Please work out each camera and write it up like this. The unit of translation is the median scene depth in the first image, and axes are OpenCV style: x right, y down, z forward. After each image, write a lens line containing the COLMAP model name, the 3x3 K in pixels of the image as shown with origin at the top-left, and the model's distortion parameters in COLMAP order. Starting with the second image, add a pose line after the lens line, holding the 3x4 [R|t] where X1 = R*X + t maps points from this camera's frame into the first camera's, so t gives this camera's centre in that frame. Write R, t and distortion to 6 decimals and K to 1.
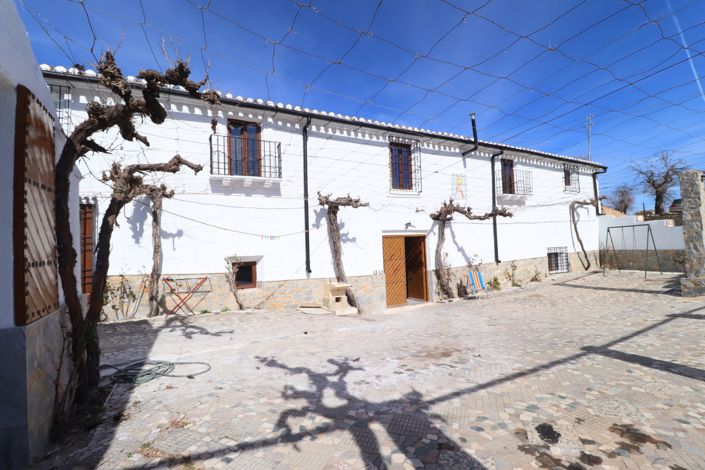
lens RADIAL K [[404.3, 0, 352.6], [0, 404.3, 223.8], [0, 0, 1]] dist [-0.001948, -0.032529]
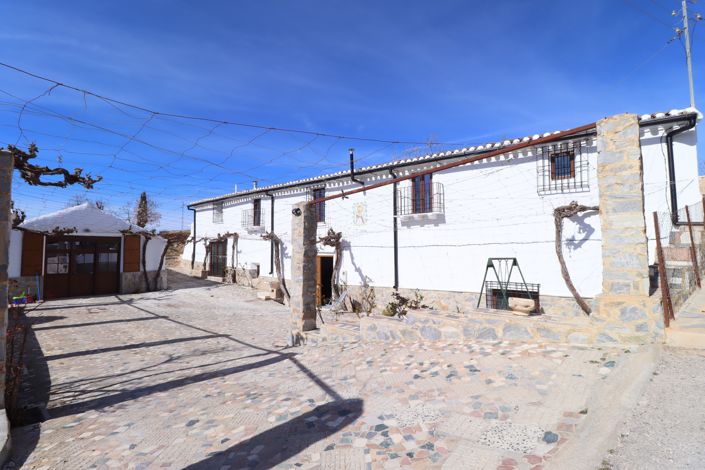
lens RADIAL K [[326.7, 0, 356.6], [0, 326.7, 231.1], [0, 0, 1]] dist [-0.000956, -0.013232]
pose [[0.300407, -0.052379, -0.952372, 1.121559], [0.000542, 0.998500, -0.054745, 0.006658], [0.953811, 0.015929, 0.299985, 0.721186]]
